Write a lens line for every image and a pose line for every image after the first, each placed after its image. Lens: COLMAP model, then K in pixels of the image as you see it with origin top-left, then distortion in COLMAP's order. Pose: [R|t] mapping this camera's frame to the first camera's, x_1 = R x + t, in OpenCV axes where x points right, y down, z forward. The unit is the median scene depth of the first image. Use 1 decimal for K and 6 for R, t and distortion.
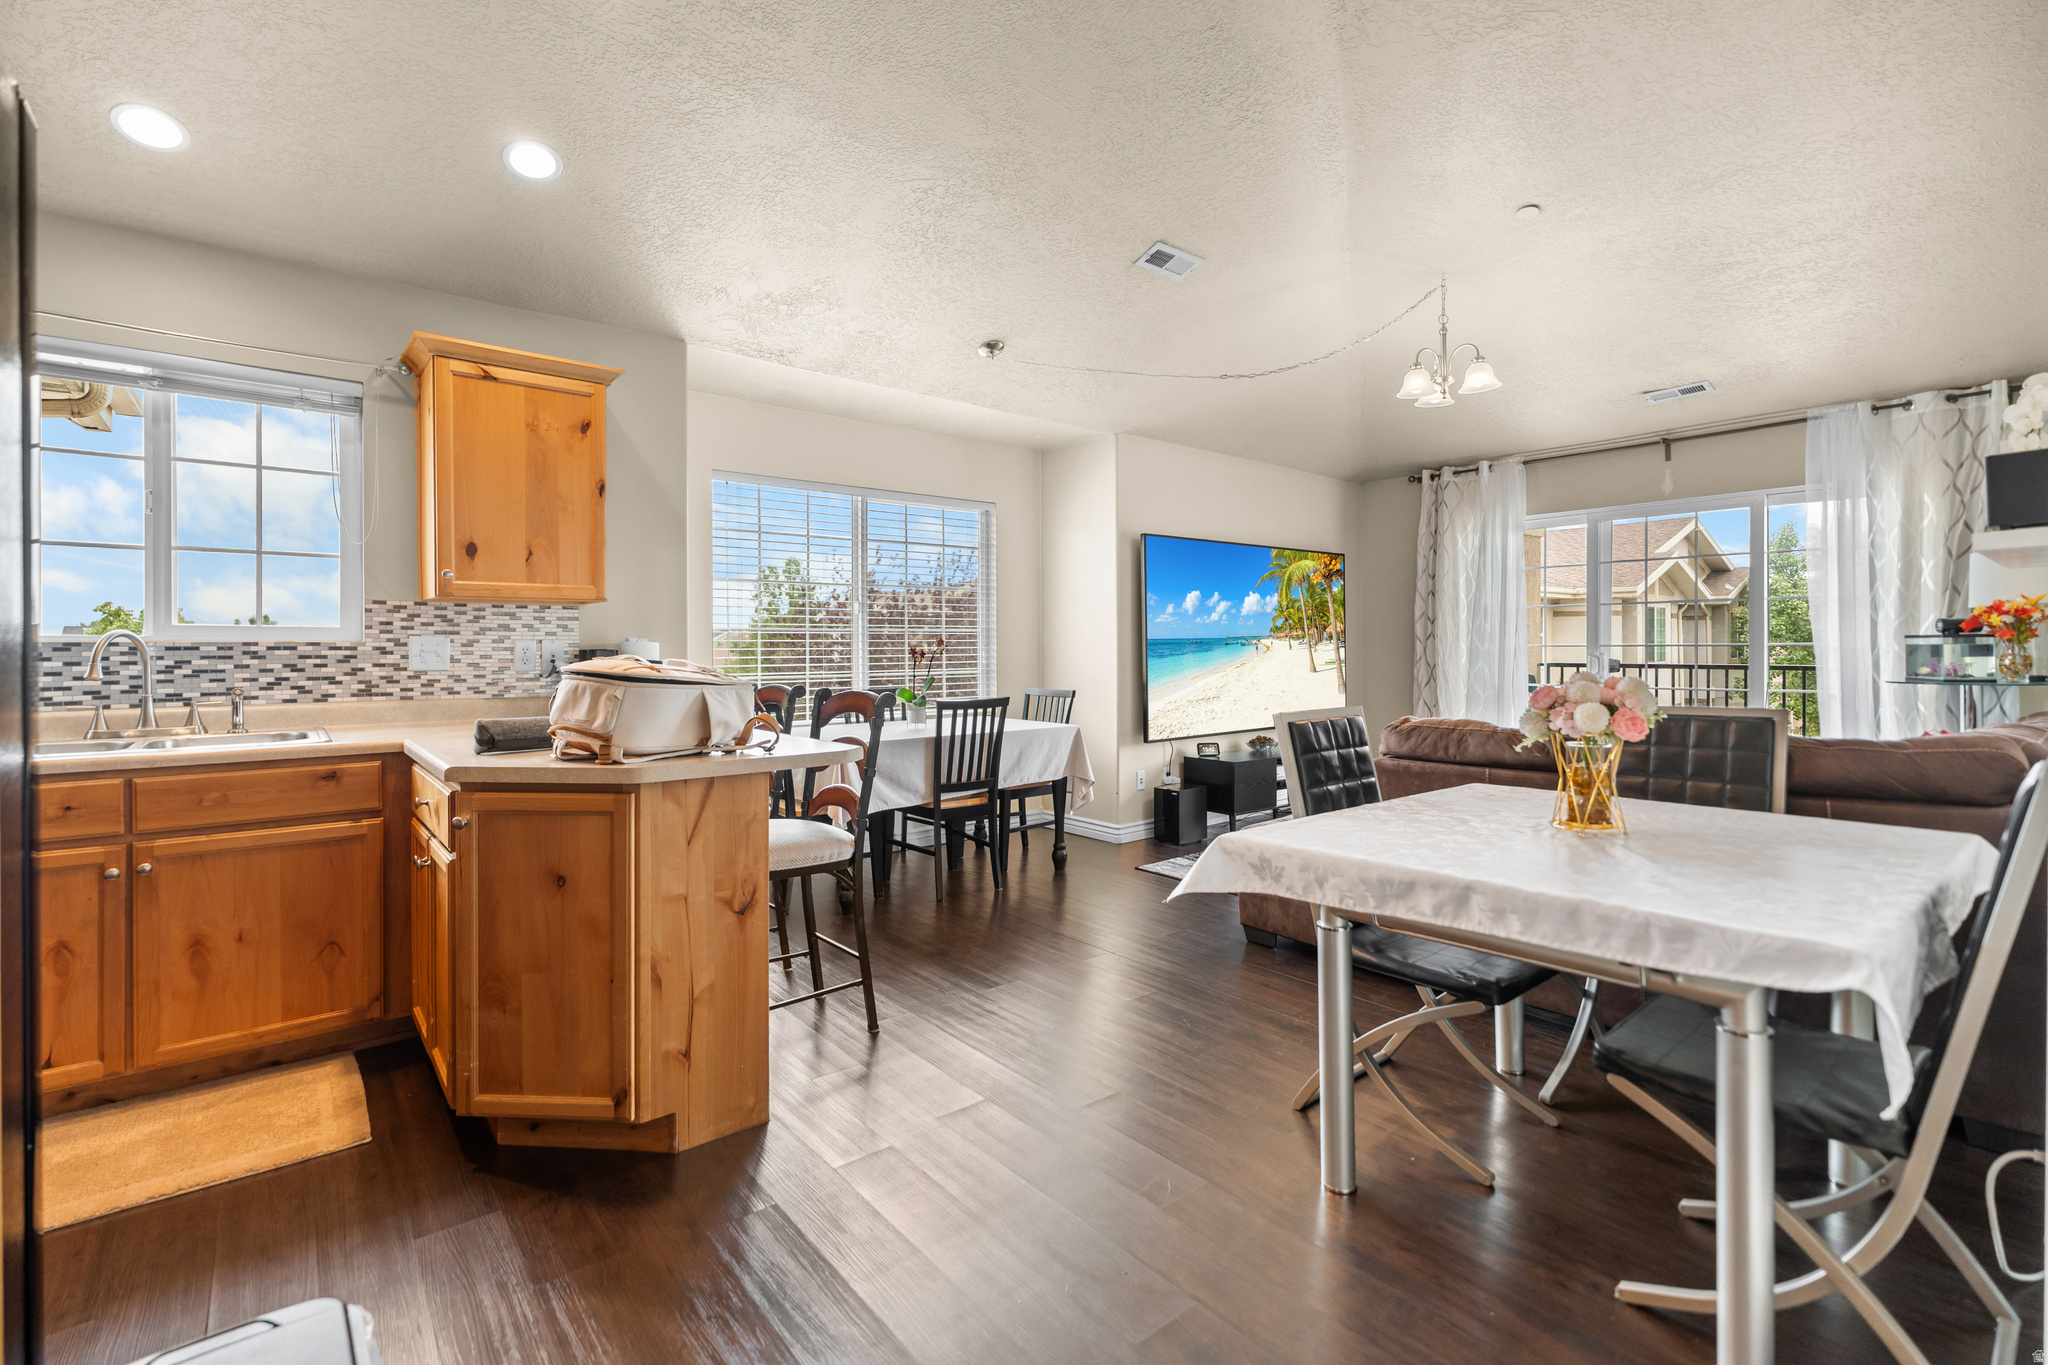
lens RADIAL K [[912.2, 0, 1017.6], [0, 912.2, 656.5], [0, 0, 1]] dist [0.003096, -0.001507]
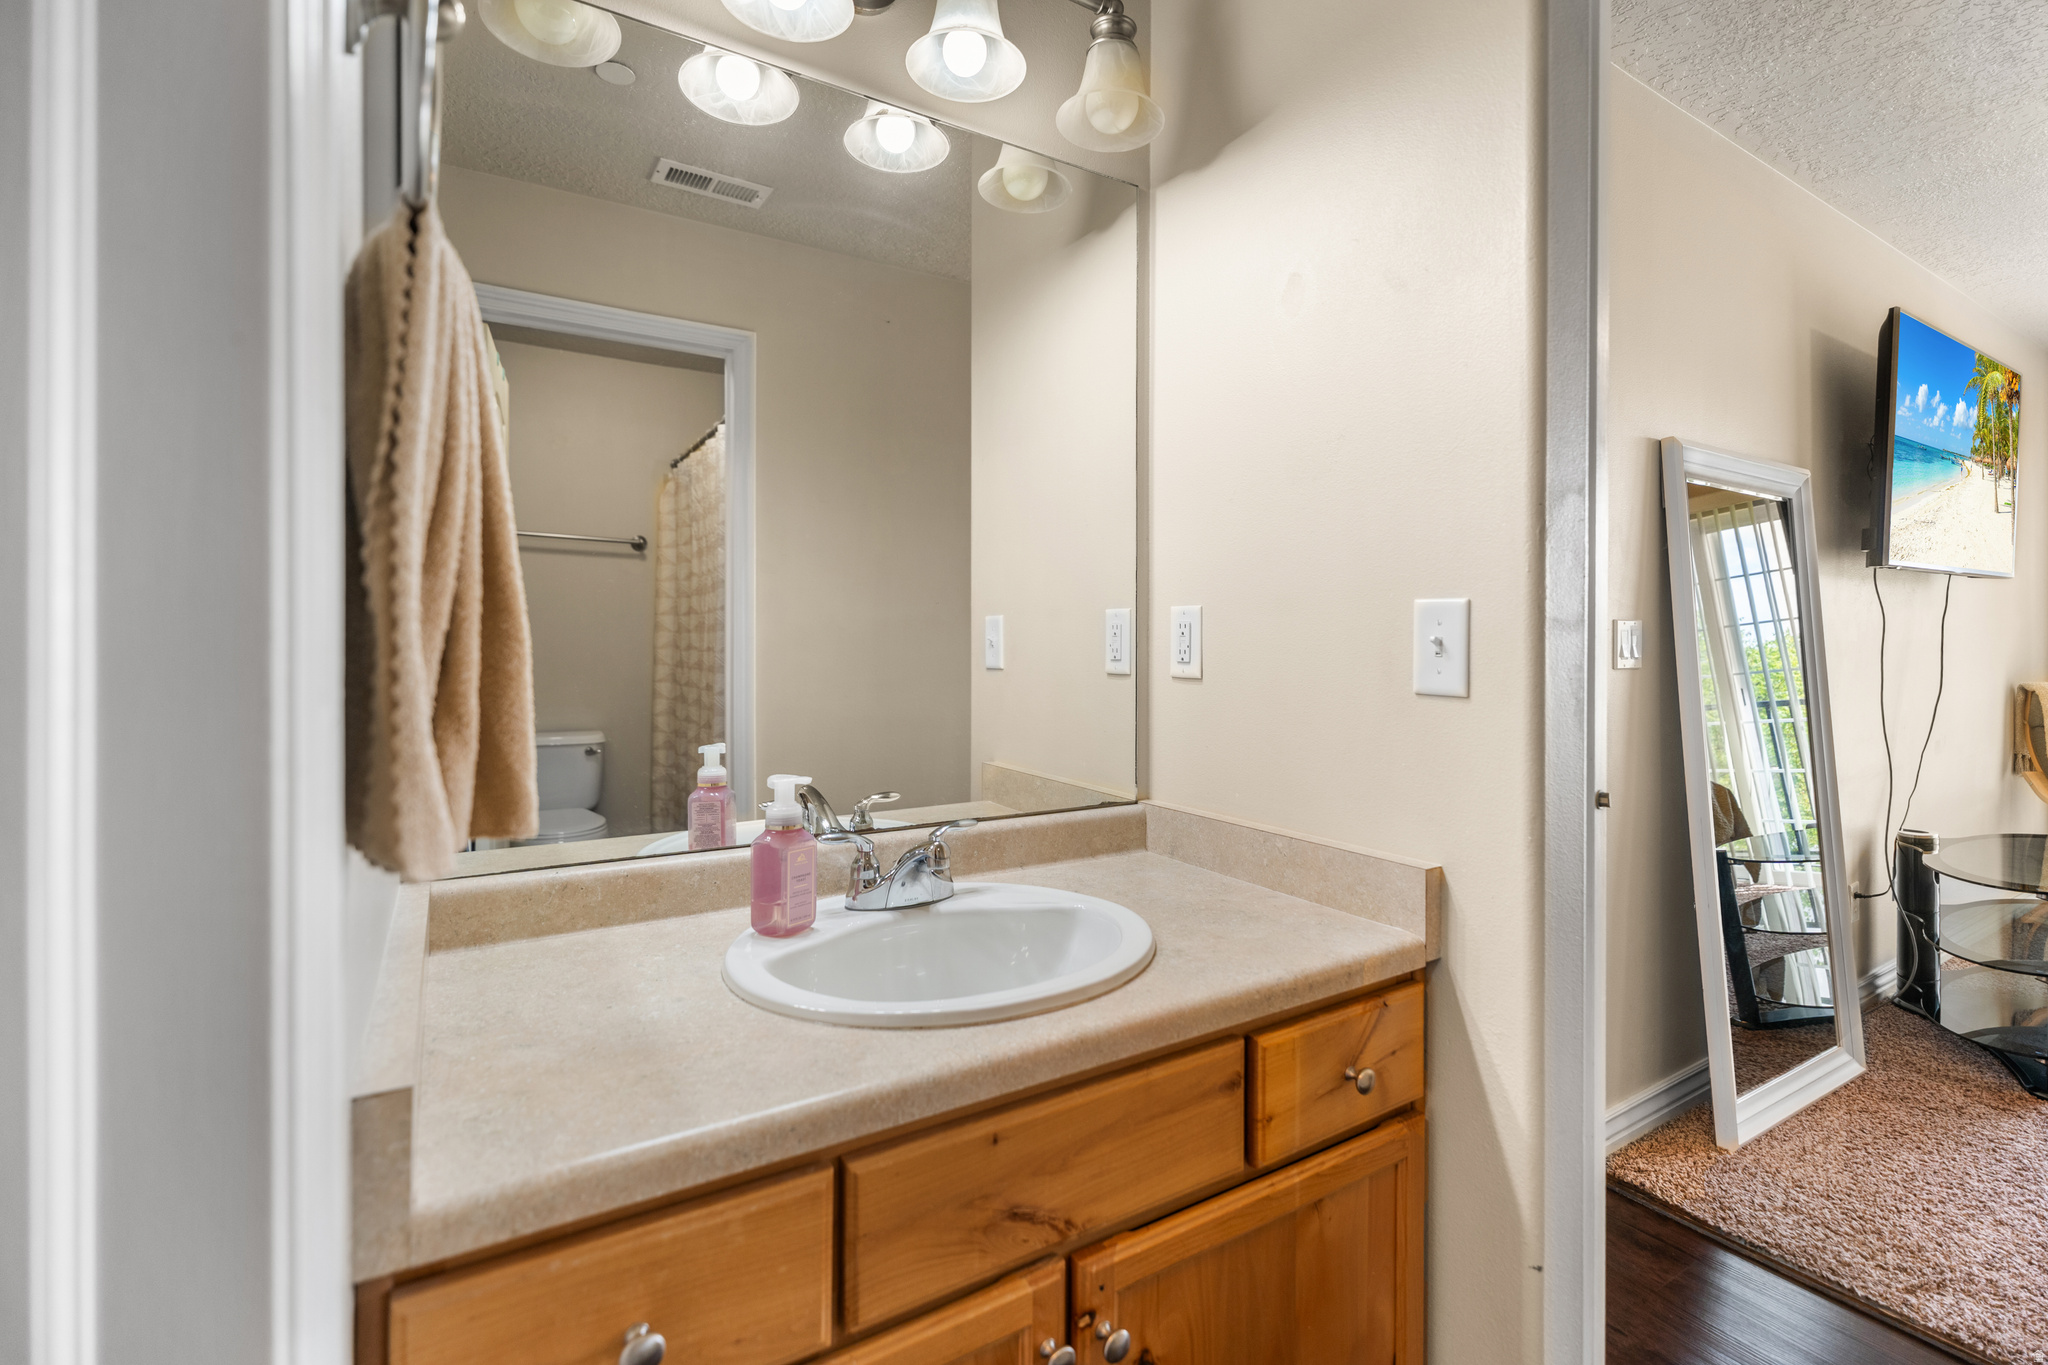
lens RADIAL K [[912.2, 0, 1027.9], [0, 912.2, 673.2], [0, 0, 1]] dist [0.003096, -0.001507]
pose [[0.991558, 0.013253, -0.128985, -0.512574], [-0.011592, 0.999840, 0.013620, 0.191292], [0.129145, -0.012010, 0.991553, 0.076691]]
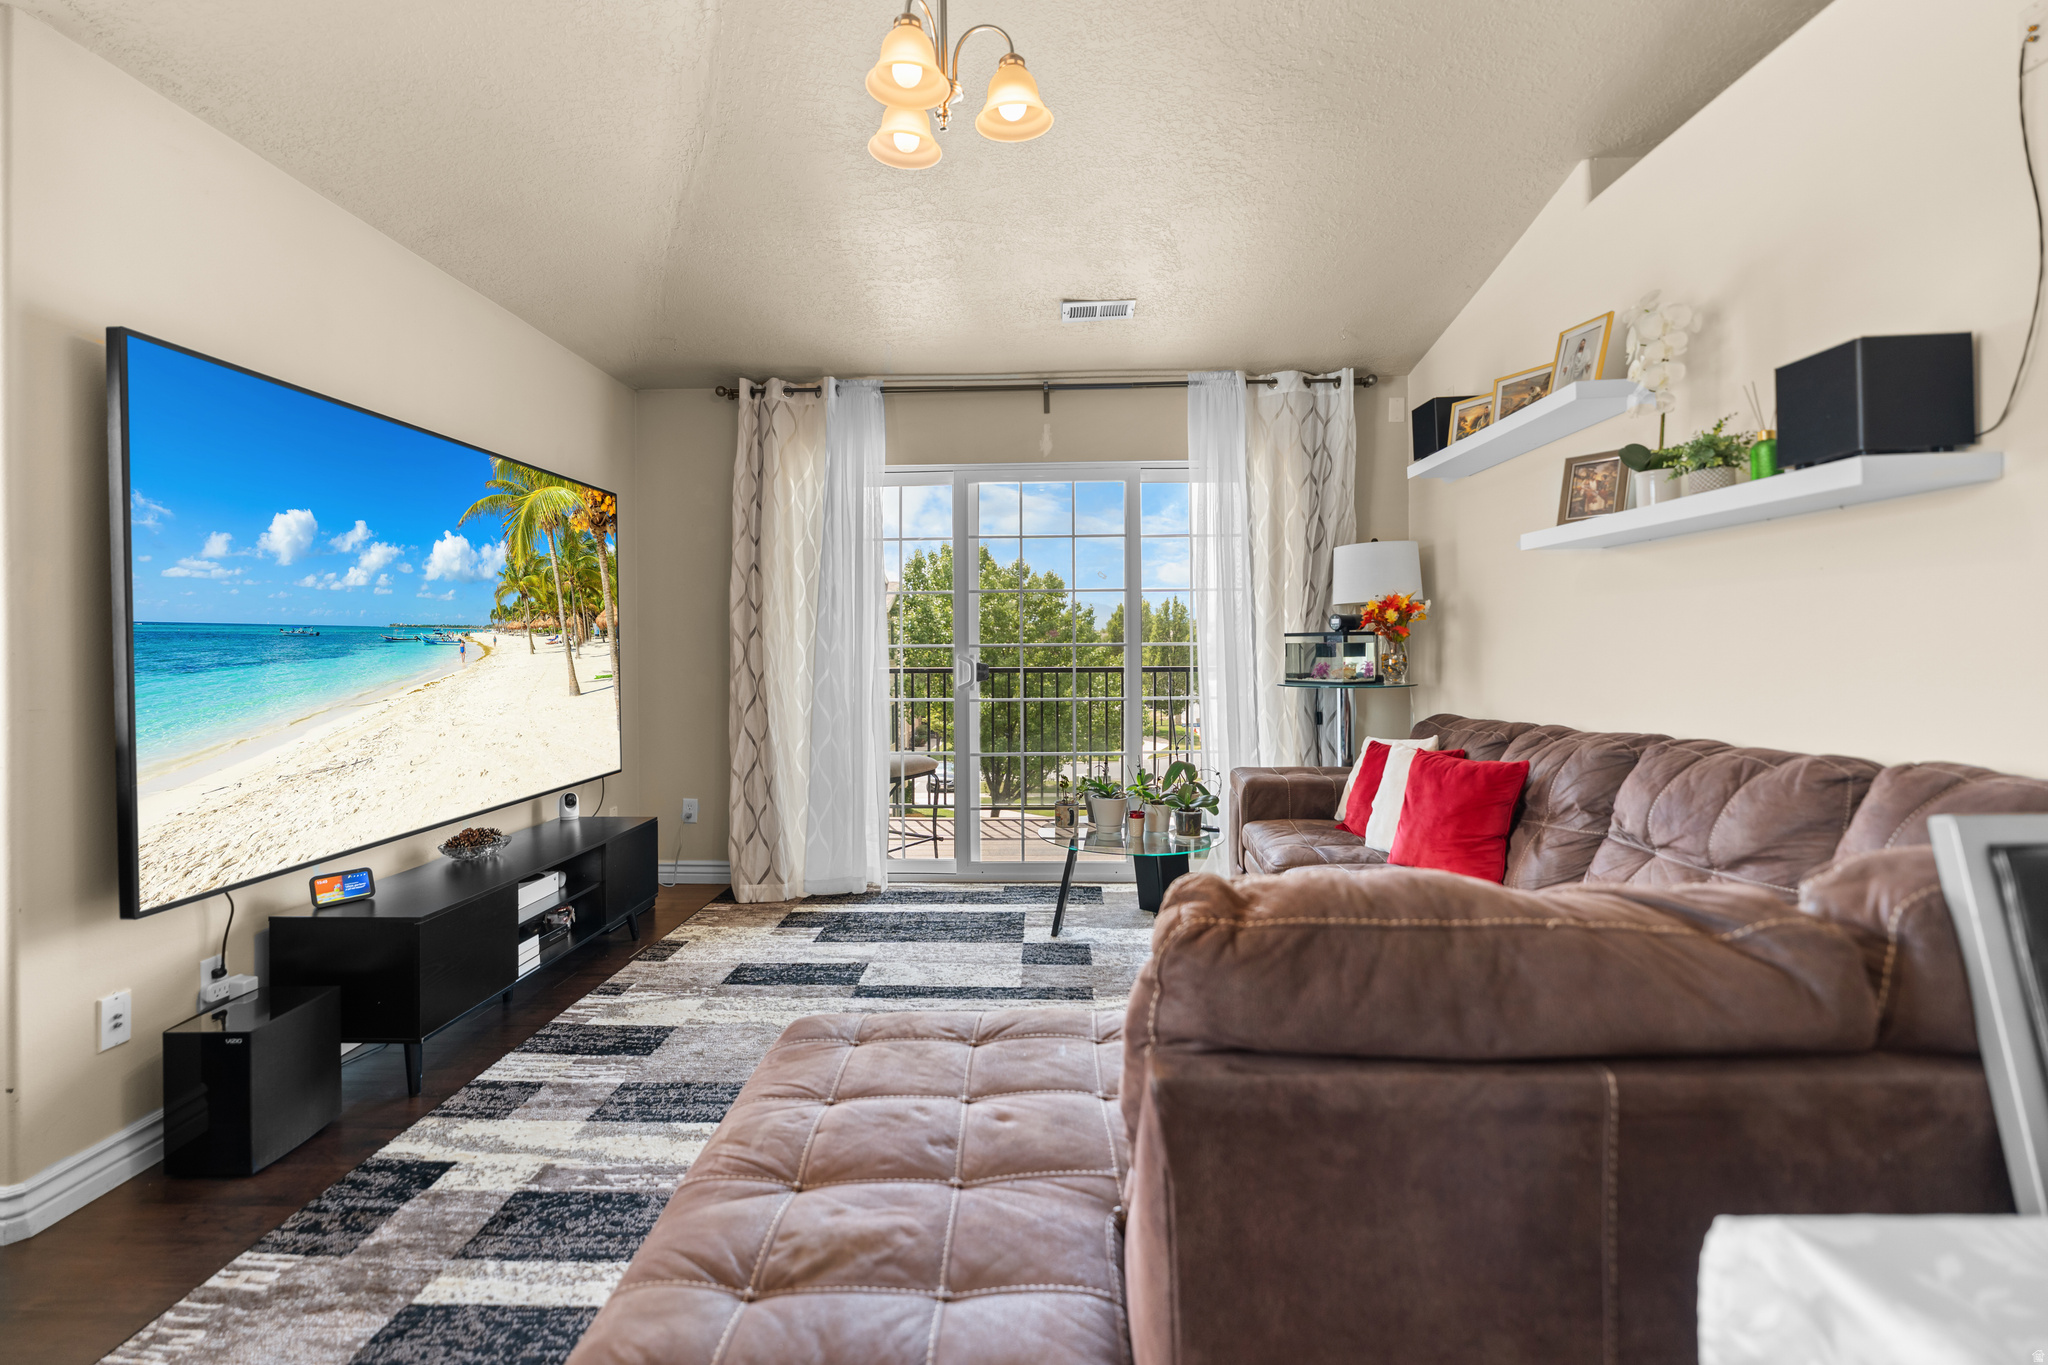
lens RADIAL K [[912.2, 0, 1027.1], [0, 912.2, 652.6], [0, 0, 1]] dist [0.003096, -0.001507]
pose [[0.656000, -0.003802, 0.754752, 0.101172], [0.011554, 0.999921, -0.005005, -0.002160], [-0.754673, 0.012004, 0.655992, 0.495861]]
